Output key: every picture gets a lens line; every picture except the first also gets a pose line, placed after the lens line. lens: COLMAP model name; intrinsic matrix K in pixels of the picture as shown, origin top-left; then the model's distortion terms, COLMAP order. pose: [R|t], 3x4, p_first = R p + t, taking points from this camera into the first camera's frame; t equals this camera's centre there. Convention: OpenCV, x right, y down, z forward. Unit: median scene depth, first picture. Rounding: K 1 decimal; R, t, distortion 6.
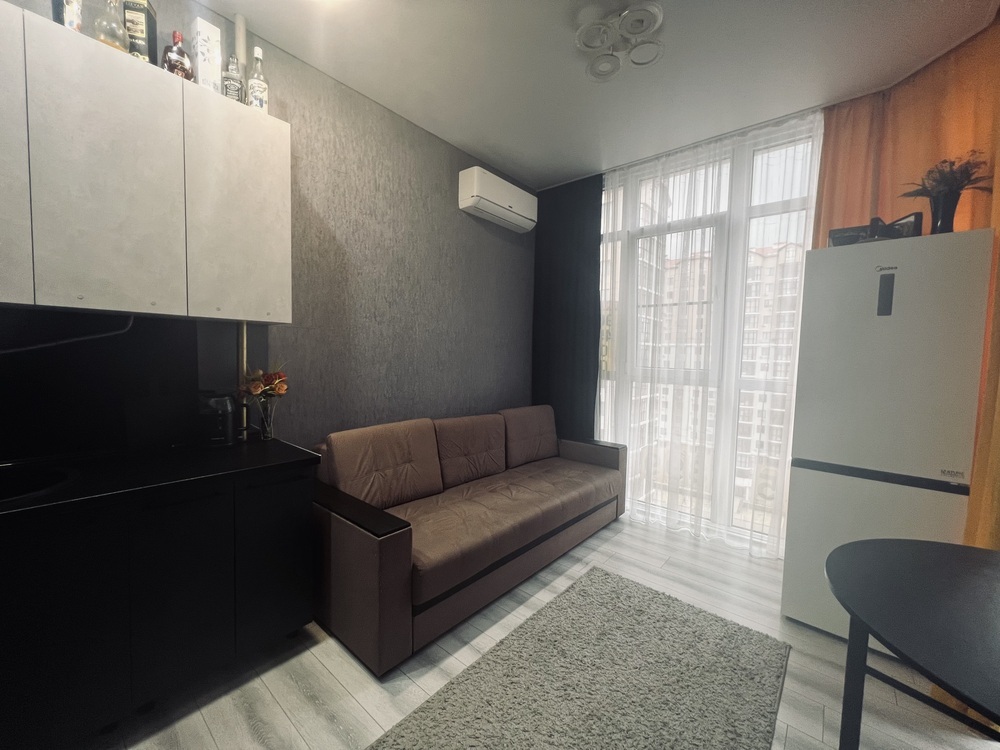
lens RADIAL K [[400.1, 0, 495.9], [0, 400.1, 379.1], [0, 0, 1]] dist [0.012456, -0.000869]
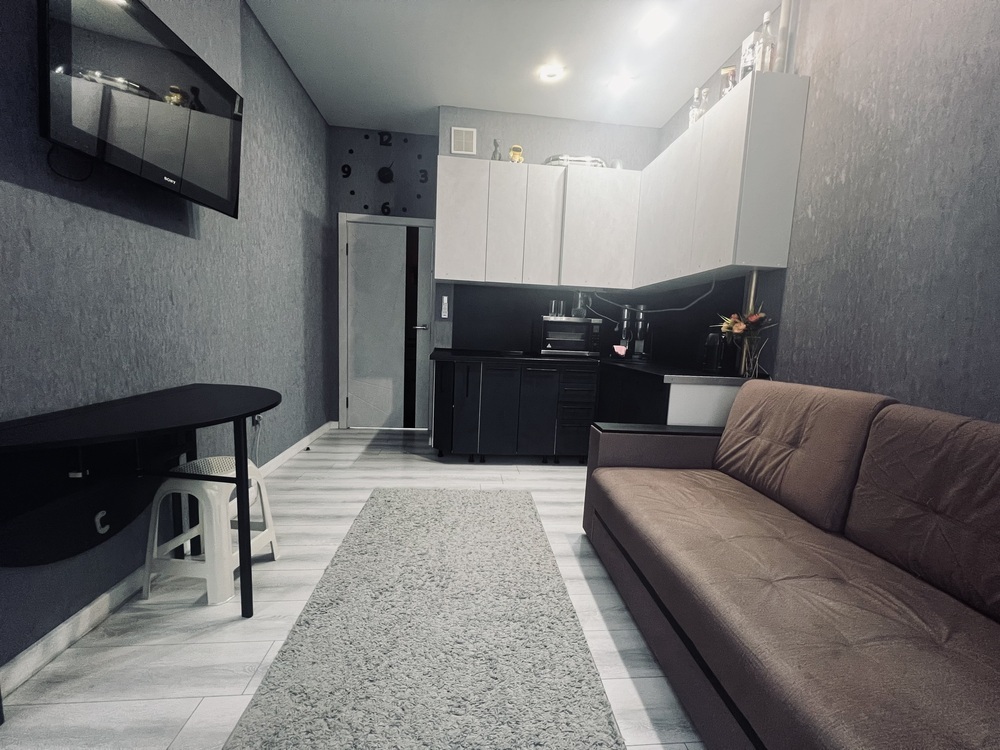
lens RADIAL K [[400.1, 0, 501.8], [0, 400.1, 373.9], [0, 0, 1]] dist [0.012456, -0.000869]
pose [[-0.691812, 0.019486, -0.721815, 0.641480], [-0.101047, 0.987187, 0.123497, 0.071550], [0.714973, 0.158374, -0.680978, 1.235431]]
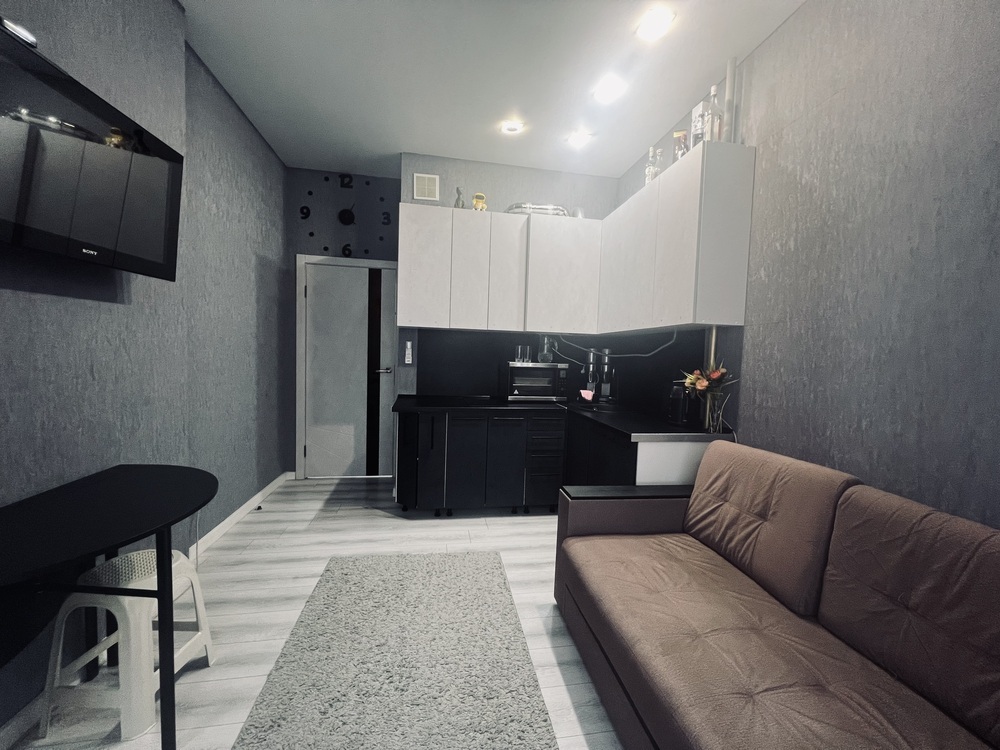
lens RADIAL K [[400.1, 0, 500.4], [0, 400.1, 377.4], [0, 0, 1]] dist [0.012456, -0.000869]
pose [[-0.637724, -0.006000, -0.770241, 0.605175], [-0.090619, 0.993610, 0.067288, -0.018730], [0.764916, 0.112710, -0.634193, 1.207540]]
